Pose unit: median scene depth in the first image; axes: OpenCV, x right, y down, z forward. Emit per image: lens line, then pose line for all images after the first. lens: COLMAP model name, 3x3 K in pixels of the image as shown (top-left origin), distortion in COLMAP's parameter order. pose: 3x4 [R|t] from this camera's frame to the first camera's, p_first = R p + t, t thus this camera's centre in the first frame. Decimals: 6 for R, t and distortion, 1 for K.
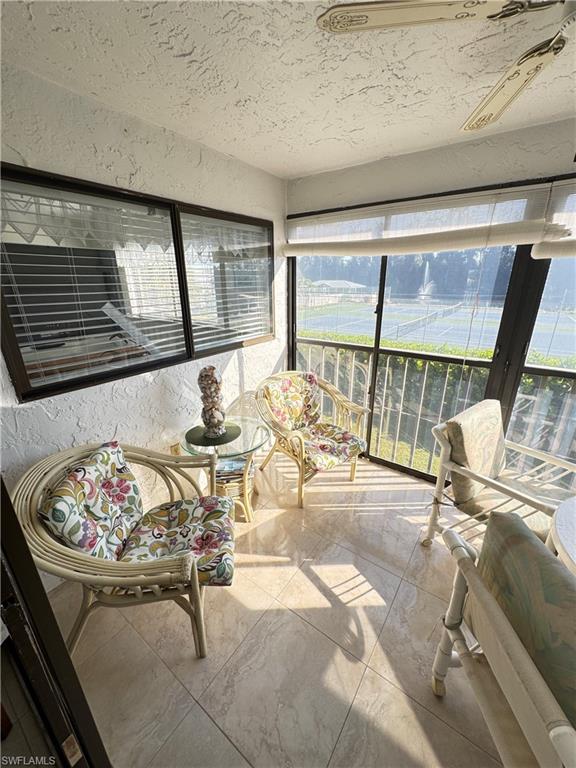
lens RADIAL K [[306.9, 0, 291.2], [0, 306.9, 385.5], [0, 0, 1]] dist [-0.001904, 0.000711]
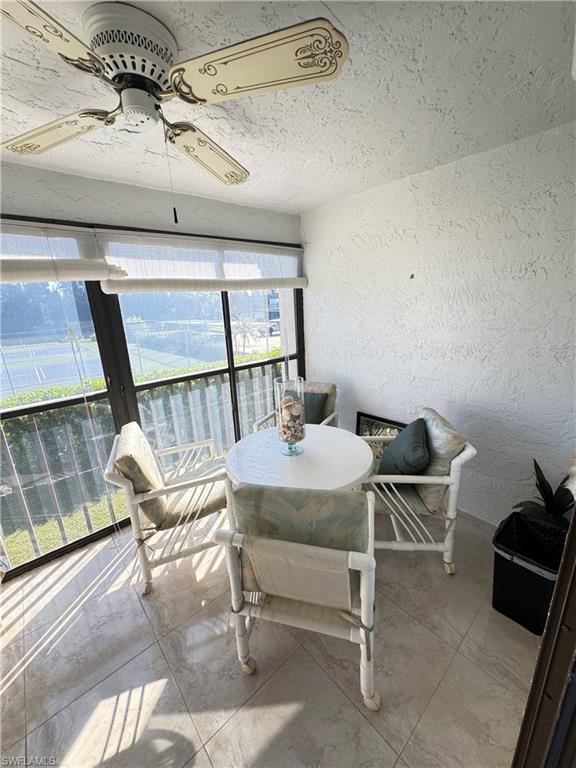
lens RADIAL K [[306.9, 0, 291.2], [0, 306.9, 384.4], [0, 0, 1]] dist [-0.001904, 0.000711]
pose [[0.226155, -0.259999, 0.938752, -0.186831], [0.367073, 0.915422, 0.165106, -0.050051], [-0.902281, 0.307251, 0.302466, 0.161183]]
